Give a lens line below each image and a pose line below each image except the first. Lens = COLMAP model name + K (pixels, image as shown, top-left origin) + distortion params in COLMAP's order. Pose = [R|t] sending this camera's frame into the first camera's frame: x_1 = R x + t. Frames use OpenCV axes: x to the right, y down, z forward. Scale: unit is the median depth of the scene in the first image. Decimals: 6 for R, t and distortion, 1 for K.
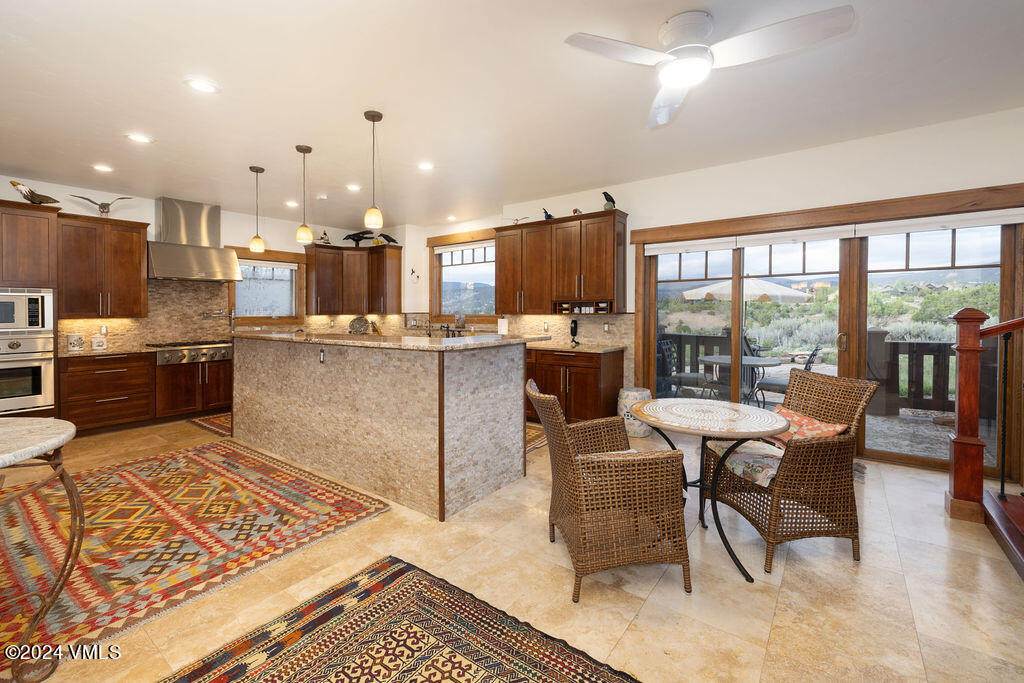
lens RADIAL K [[437.1, 0, 510.0], [0, 437.1, 312.5], [0, 0, 1]] dist [0.001671, 0.000215]
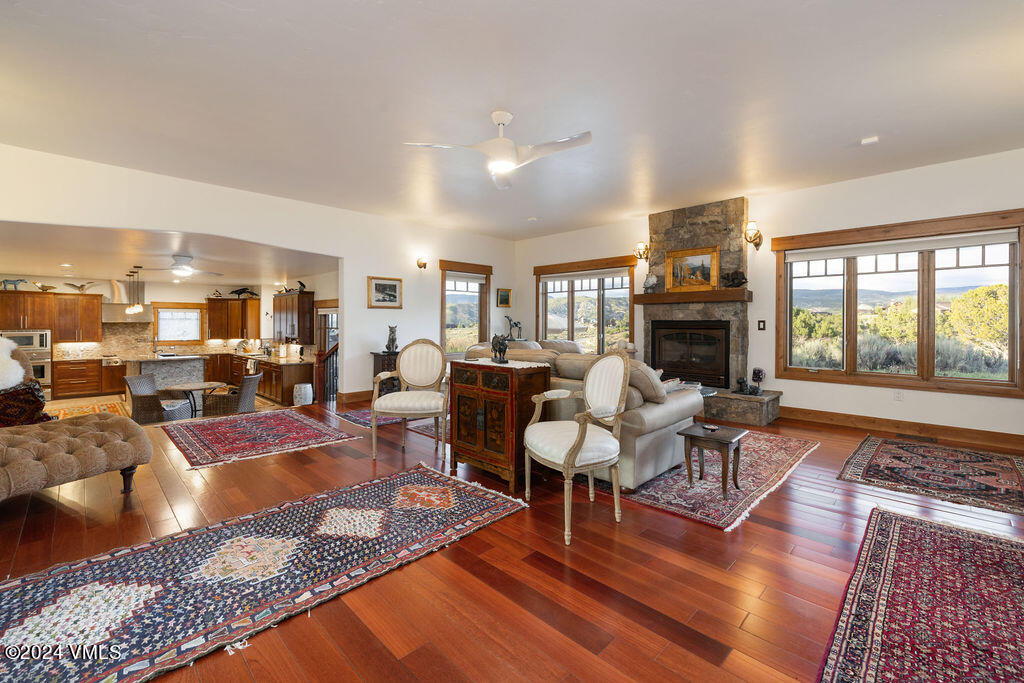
lens RADIAL K [[428.4, 0, 510.8], [0, 428.4, 324.9], [0, 0, 1]] dist [-0.000370, -0.000083]
pose [[0.990419, 0.010771, -0.137673, 1.267792], [-0.010743, 0.999942, 0.000945, -0.087069], [0.137675, 0.000544, 0.990477, -0.666050]]
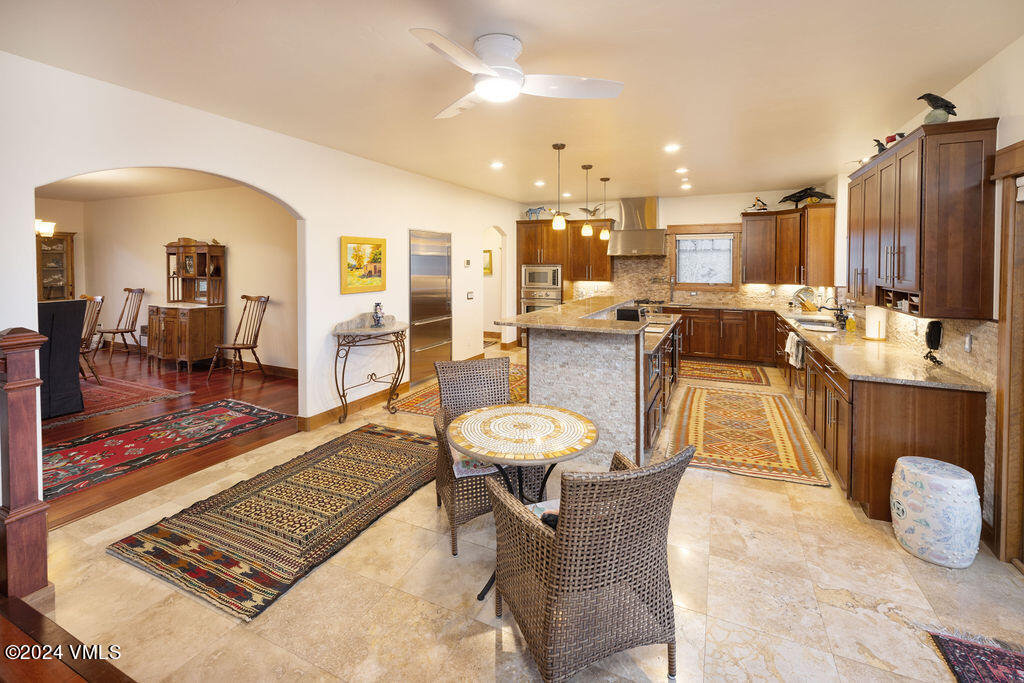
lens RADIAL K [[450.7, 0, 507.0], [0, 450.7, 275.3], [0, 0, 1]] dist [0.000819, -0.005959]
pose [[0.202106, 0.032282, -0.978831, 0.603943], [-0.005906, 0.999479, 0.031743, -0.057137], [0.979346, -0.000635, 0.202192, 0.337639]]
